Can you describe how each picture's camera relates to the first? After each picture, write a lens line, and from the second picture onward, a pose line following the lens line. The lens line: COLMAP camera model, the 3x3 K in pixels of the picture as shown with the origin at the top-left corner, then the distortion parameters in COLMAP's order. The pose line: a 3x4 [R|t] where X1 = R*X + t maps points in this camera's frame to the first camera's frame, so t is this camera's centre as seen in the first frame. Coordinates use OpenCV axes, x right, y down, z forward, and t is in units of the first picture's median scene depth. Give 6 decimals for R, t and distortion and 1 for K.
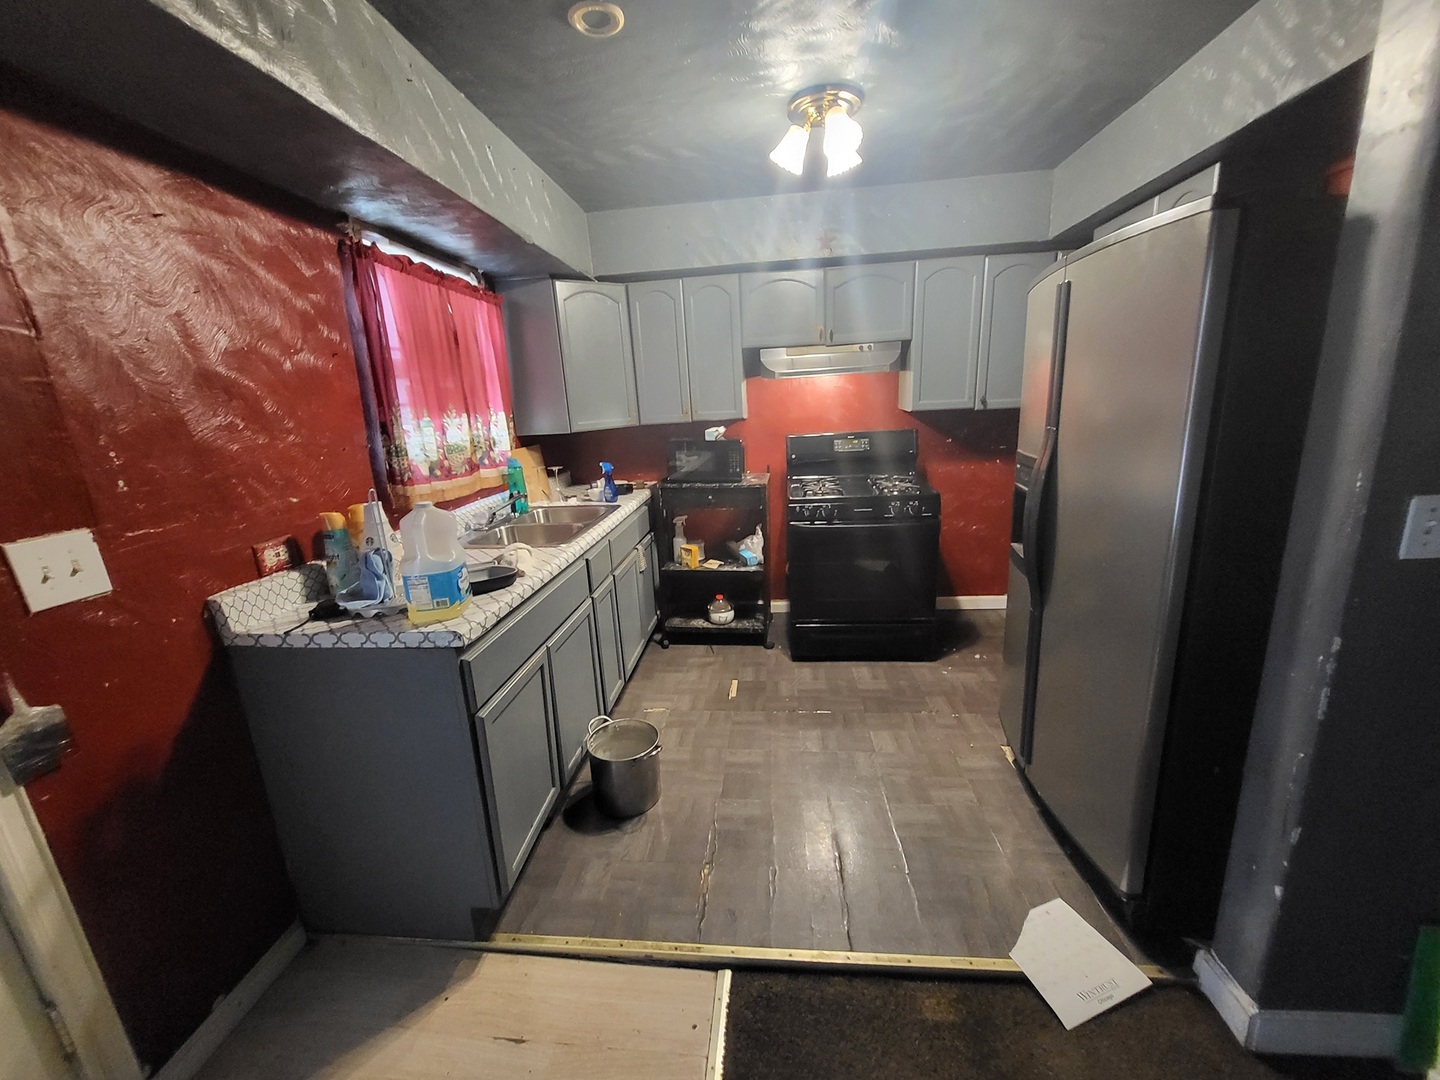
lens RADIAL K [[526.3, 0, 720.0], [0, 526.3, 540.0], [0, 0, 1]] dist [-0.000301, -0.000422]
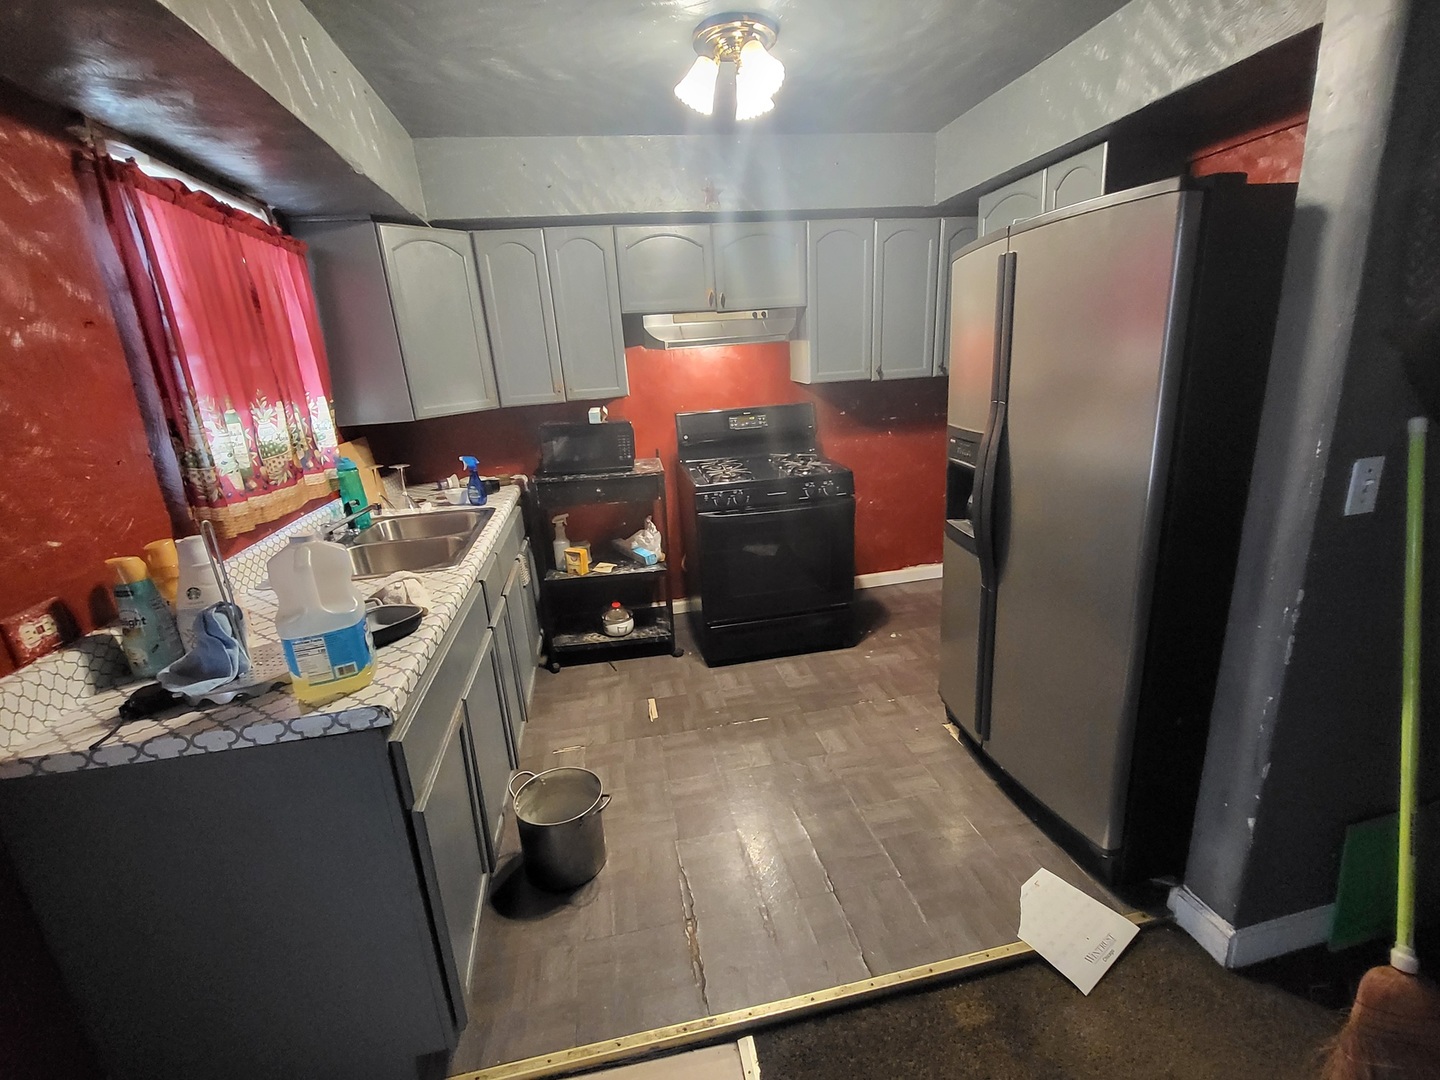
lens RADIAL K [[588.8, 0, 710.7], [0, 588.8, 540.2], [0, 0, 1]] dist [-0.002641, -0.000017]
pose [[0.963878, -0.088018, 0.251381, -0.152536], [0.082349, 0.996057, 0.033006, -0.029088], [-0.253295, -0.011113, 0.967325, 0.055588]]
